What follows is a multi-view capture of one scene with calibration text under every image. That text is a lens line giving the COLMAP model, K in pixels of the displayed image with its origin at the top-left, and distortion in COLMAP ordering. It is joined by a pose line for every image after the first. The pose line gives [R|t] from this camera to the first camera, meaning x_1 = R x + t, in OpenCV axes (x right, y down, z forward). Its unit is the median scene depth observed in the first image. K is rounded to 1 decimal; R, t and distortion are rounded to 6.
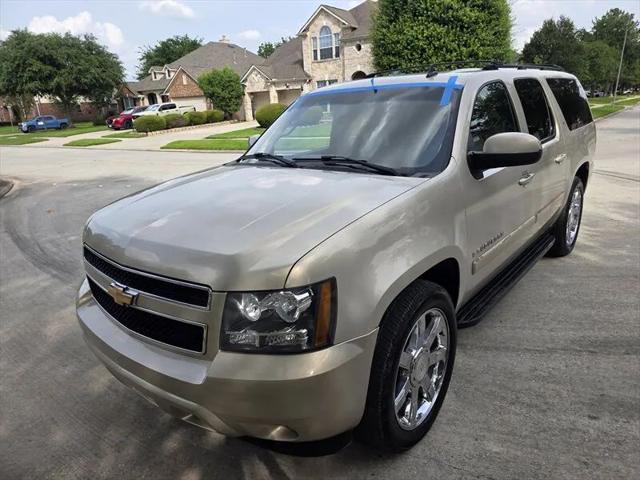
lens RADIAL K [[433.6, 0, 329.0], [0, 433.6, 241.3], [0, 0, 1]] dist [0.056298, -0.052886]
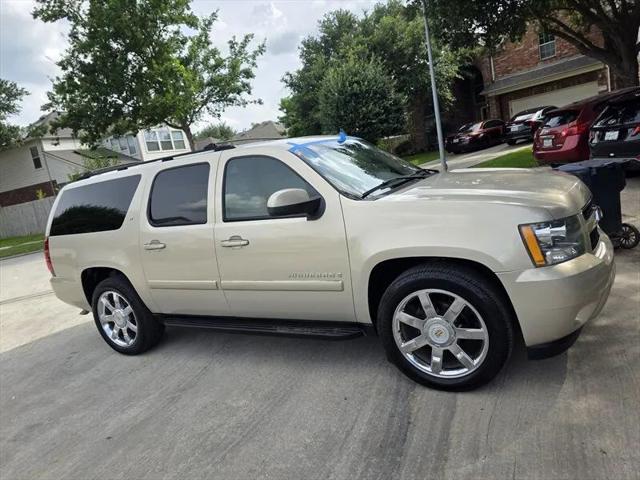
lens RADIAL K [[433.6, 0, 327.4], [0, 433.6, 232.7], [0, 0, 1]] dist [0.056298, -0.052886]
pose [[-0.159772, -0.080594, 0.983858, -0.836589], [0.464642, 0.873214, 0.146986, -0.222035], [-0.870965, 0.480626, -0.102068, 0.909825]]
